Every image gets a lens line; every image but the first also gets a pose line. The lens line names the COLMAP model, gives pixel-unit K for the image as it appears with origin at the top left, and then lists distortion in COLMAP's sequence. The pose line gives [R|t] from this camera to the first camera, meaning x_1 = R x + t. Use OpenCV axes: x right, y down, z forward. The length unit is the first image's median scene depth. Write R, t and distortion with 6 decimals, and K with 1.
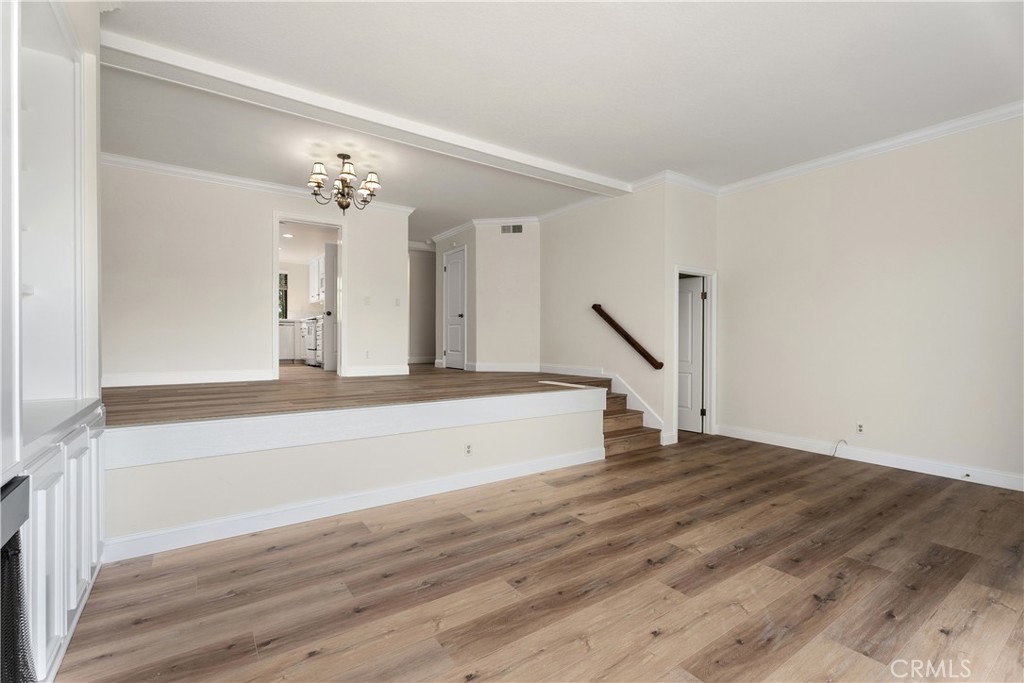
lens RADIAL K [[453.1, 0, 514.7], [0, 453.1, 349.7], [0, 0, 1]] dist [-0.004812, -0.000771]
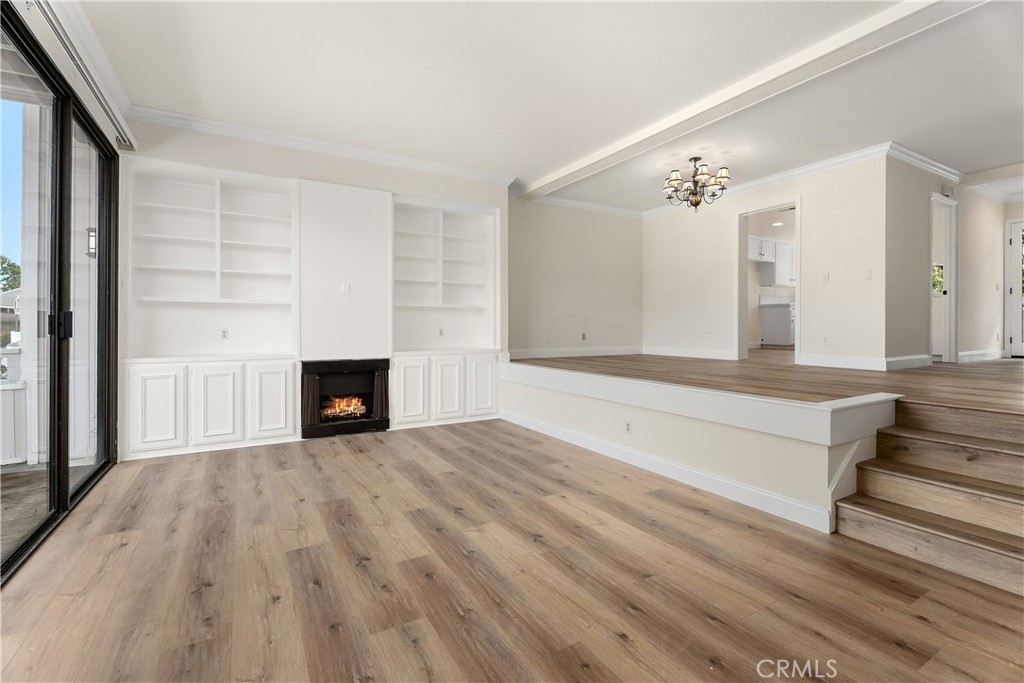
lens RADIAL K [[453.1, 0, 503.3], [0, 453.1, 328.8], [0, 0, 1]] dist [-0.004812, -0.000771]
pose [[-0.077514, 0.005830, -0.996974, 1.262713], [-0.020595, 0.999760, 0.007448, -0.014014], [0.996779, 0.021110, -0.077375, 1.026129]]
